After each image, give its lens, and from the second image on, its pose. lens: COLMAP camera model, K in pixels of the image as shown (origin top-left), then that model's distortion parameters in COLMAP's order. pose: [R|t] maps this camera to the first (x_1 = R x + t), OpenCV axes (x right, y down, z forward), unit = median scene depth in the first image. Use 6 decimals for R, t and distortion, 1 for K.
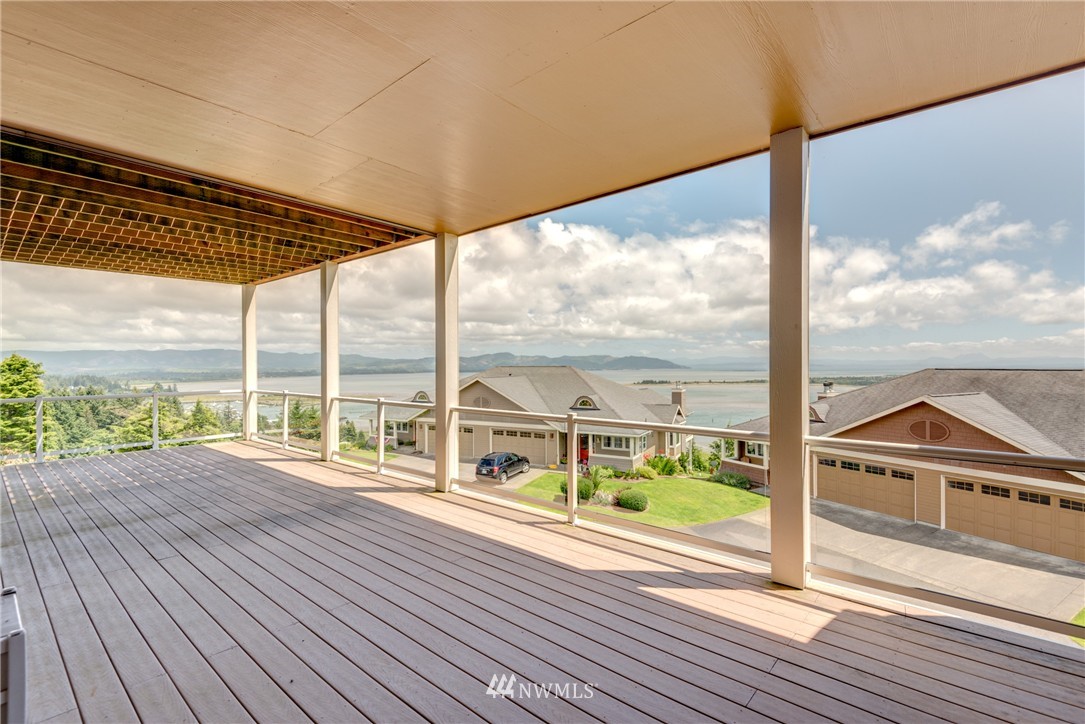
lens RADIAL K [[498.9, 0, 542.5], [0, 498.9, 362.0], [0, 0, 1]] dist [0.037695, 0.000145]
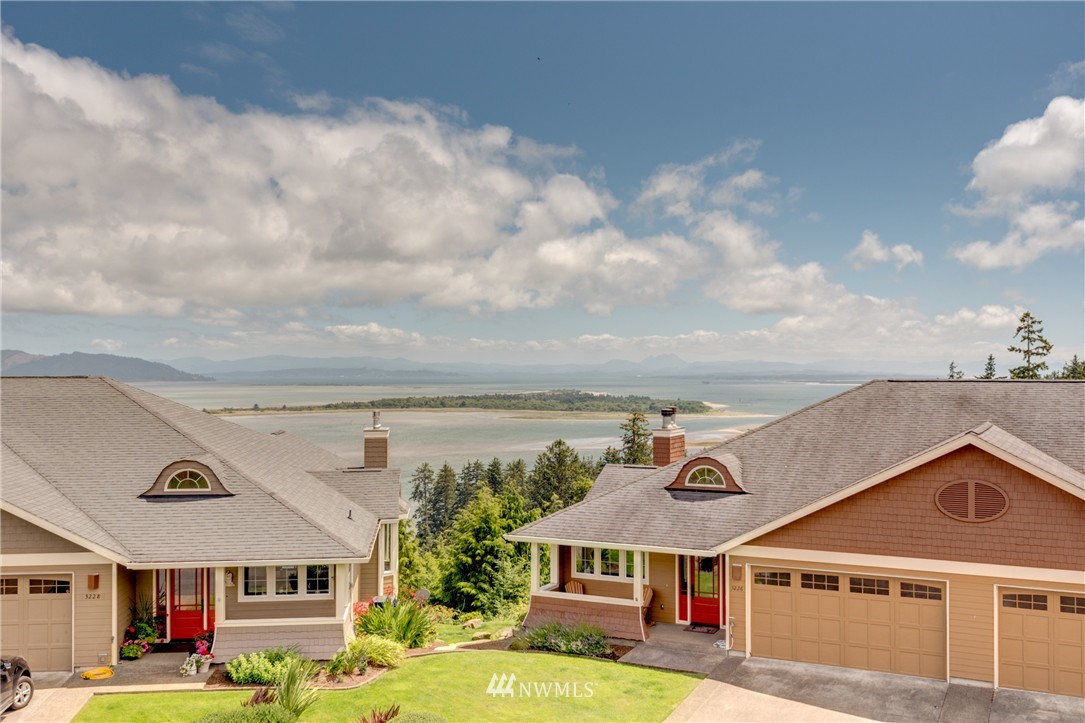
lens RADIAL K [[1054.3, 0, 542.5], [0, 1054.3, 361.5], [0, 0, 1]] dist [0.042971, -0.033093]
pose [[0.829175, 0.006039, 0.558957, -0.134786], [-0.003272, 0.999977, -0.005951, 0.000879], [-0.558980, 0.003106, 0.829176, 0.231296]]
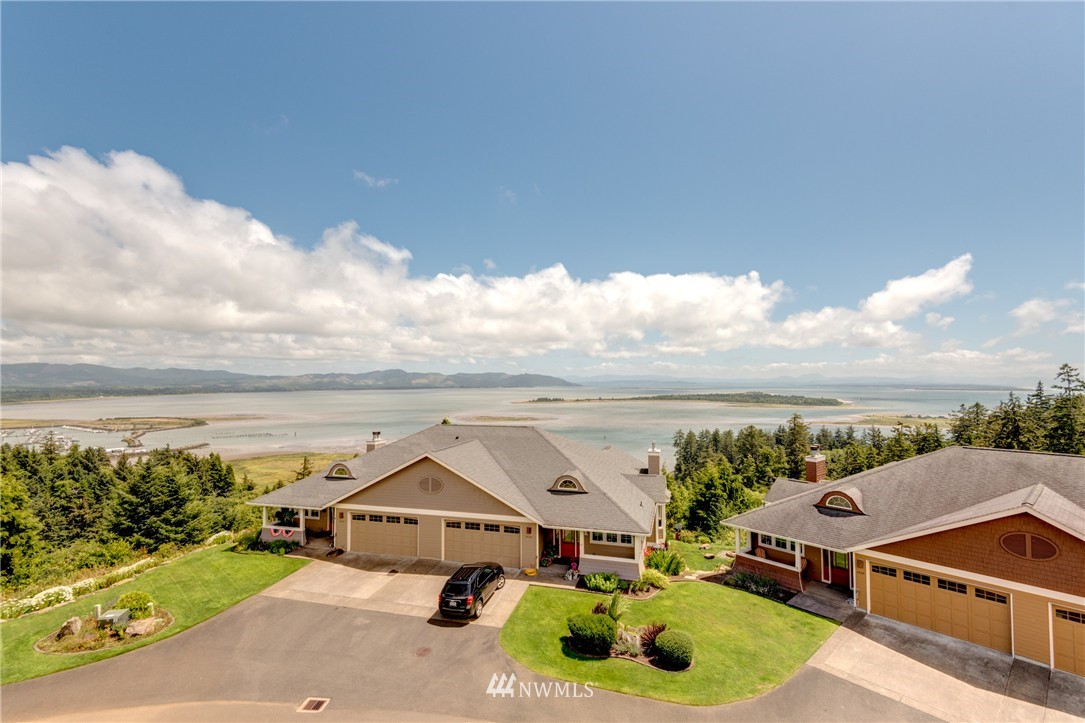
lens RADIAL K [[497.3, 0, 542.5], [0, 497.3, 361.5], [0, 0, 1]] dist [0.029701, -0.015103]
pose [[0.977205, 0.011089, 0.212009, -0.129457], [-0.003965, 0.999414, -0.033999, -0.089406], [-0.212262, 0.032383, 0.976676, 0.233149]]
